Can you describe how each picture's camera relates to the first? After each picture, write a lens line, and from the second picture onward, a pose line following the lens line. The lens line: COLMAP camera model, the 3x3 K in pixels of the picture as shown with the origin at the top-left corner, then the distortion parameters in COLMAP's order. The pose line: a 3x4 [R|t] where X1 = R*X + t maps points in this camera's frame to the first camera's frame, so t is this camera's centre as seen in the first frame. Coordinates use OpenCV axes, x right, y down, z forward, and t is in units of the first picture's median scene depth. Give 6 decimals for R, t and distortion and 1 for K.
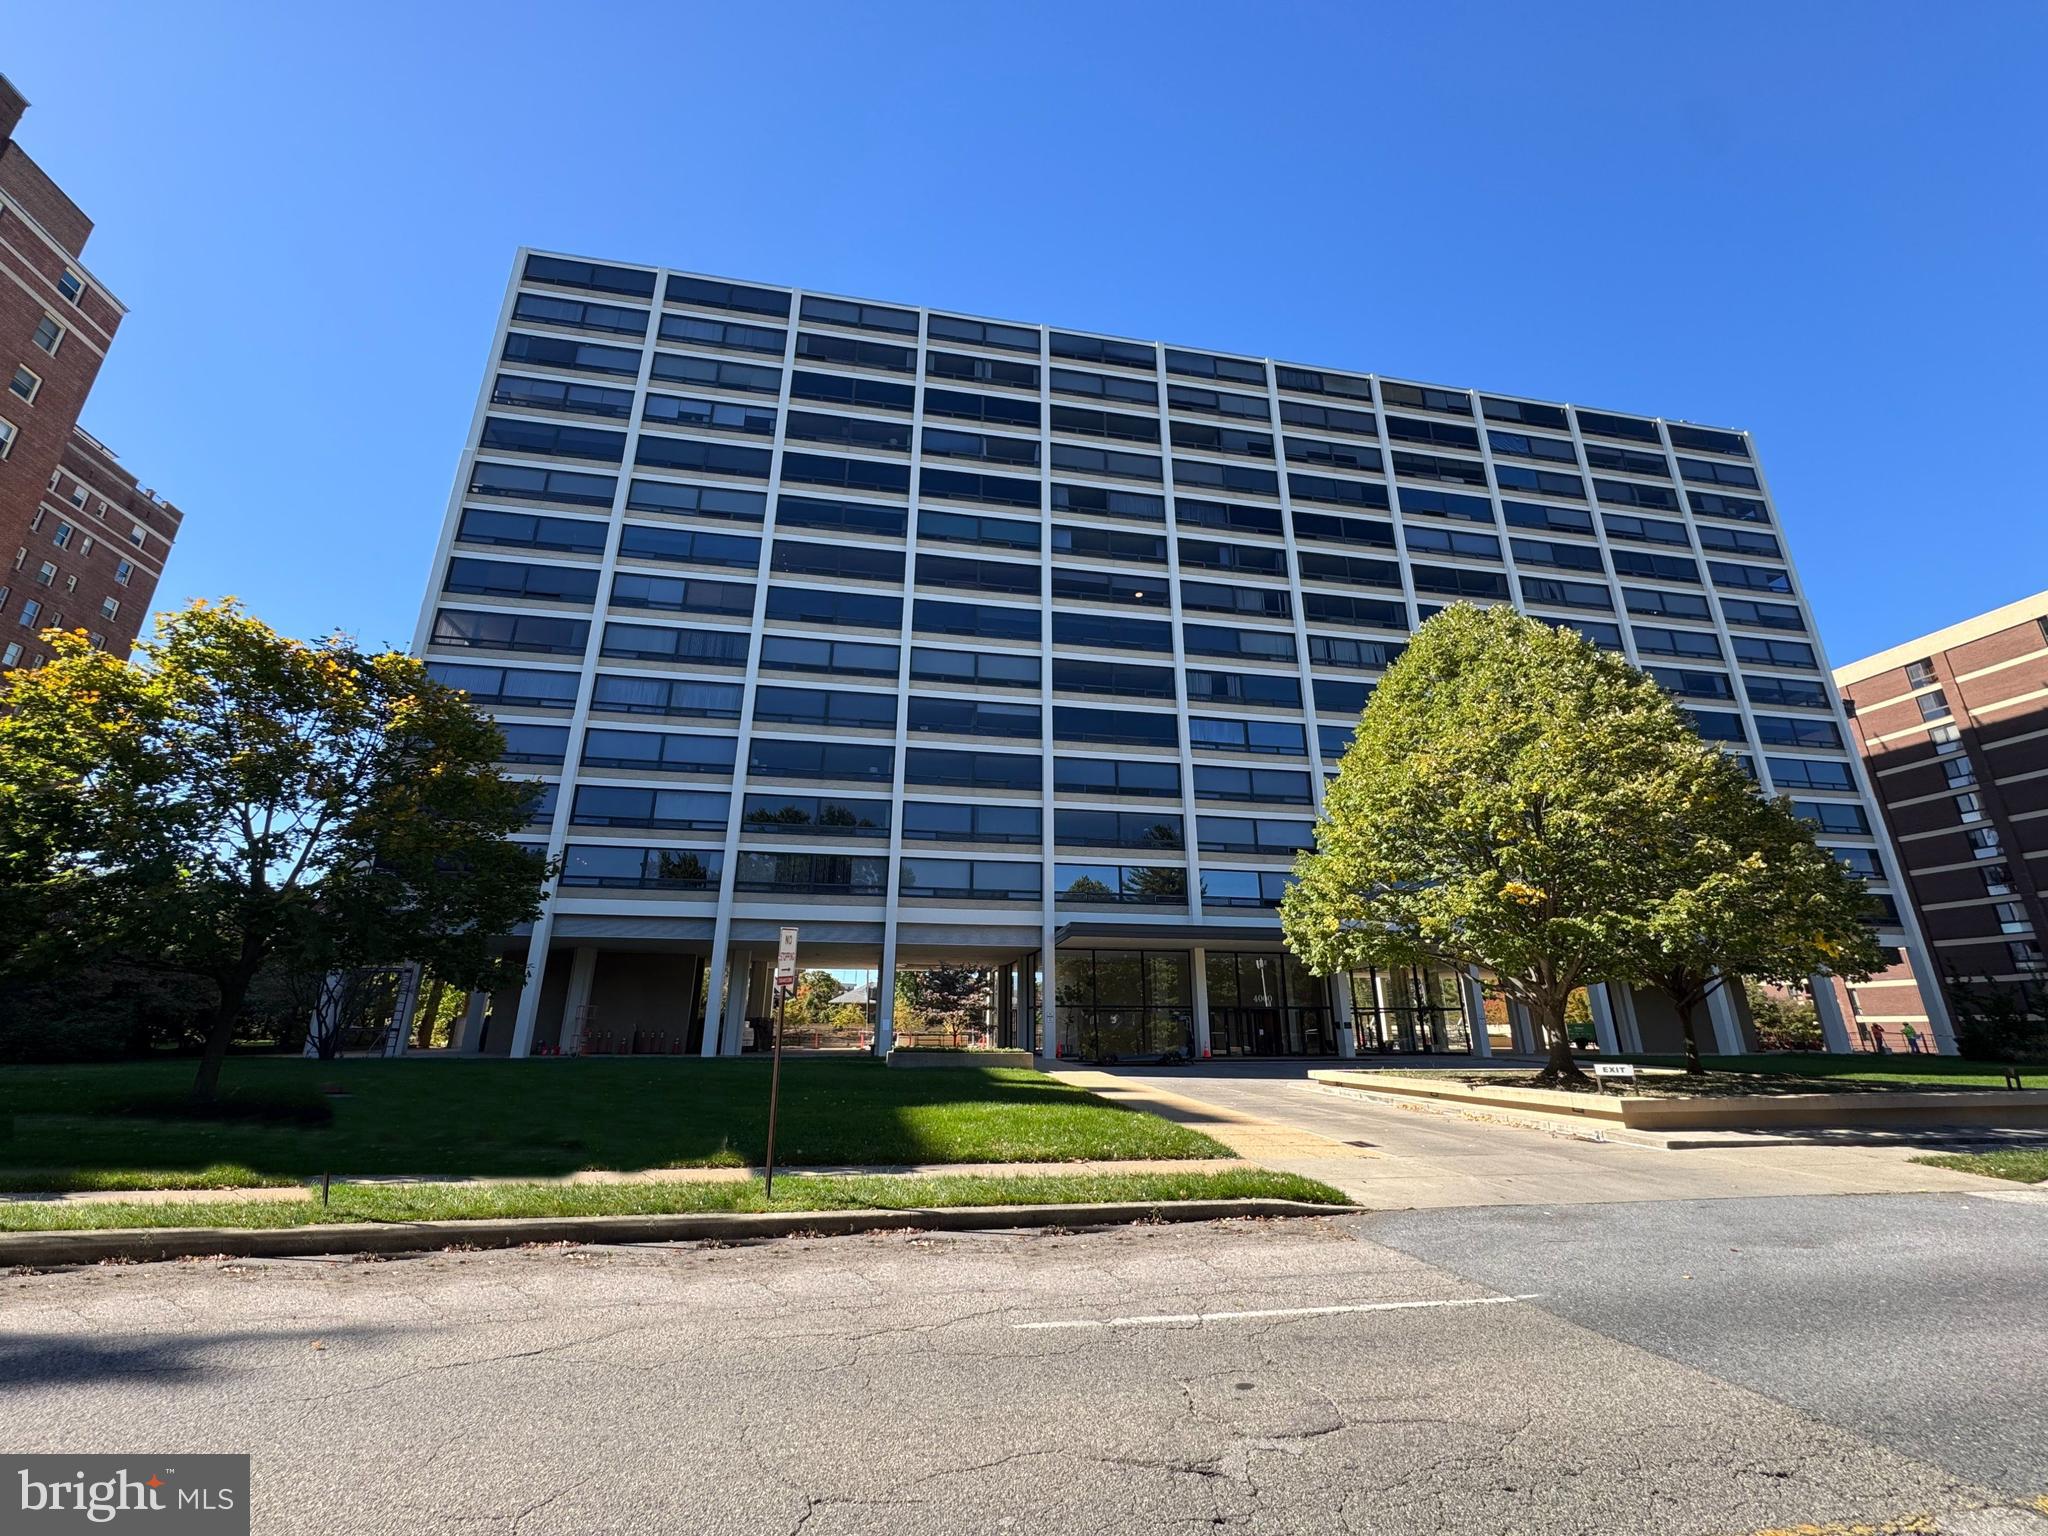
lens RADIAL K [[821.8, 0, 1019.3], [0, 821.8, 756.1], [0, 0, 1]] dist [-0.003452, 0.000178]
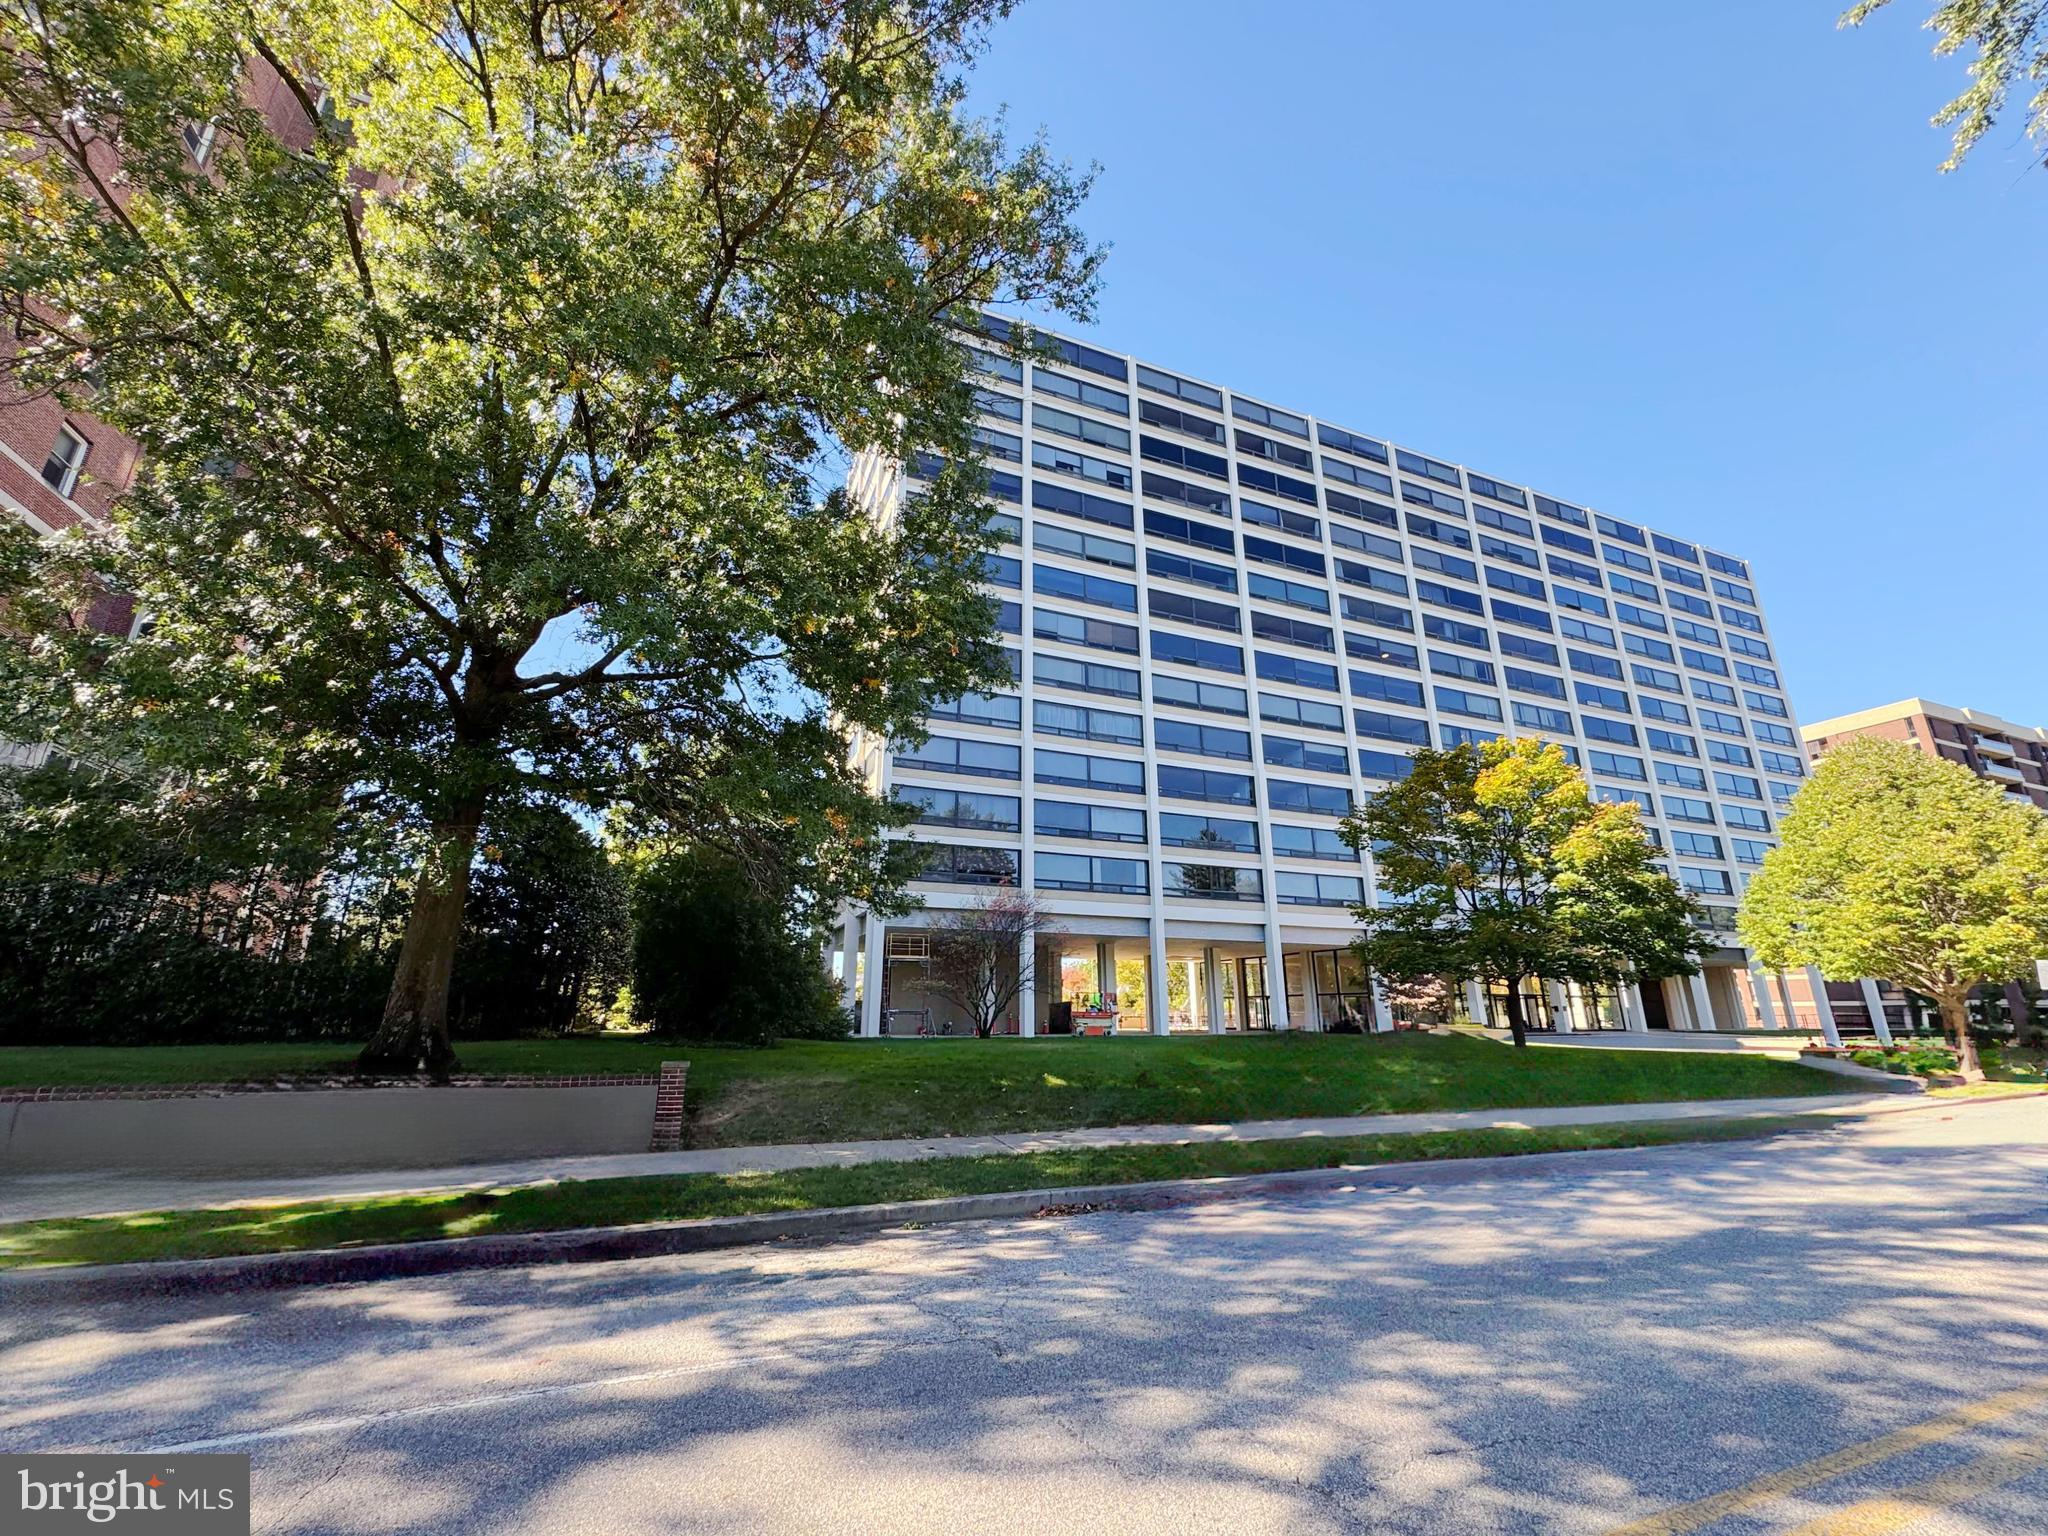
lens RADIAL K [[828.3, 0, 1046.8], [0, 828.3, 741.7], [0, 0, 1]] dist [-0.004501, -0.000048]
pose [[0.976641, 0.067727, 0.203925, -0.590204], [-0.069539, 0.997578, 0.001725, -0.036254], [-0.203314, -0.015865, 0.978985, -0.099139]]
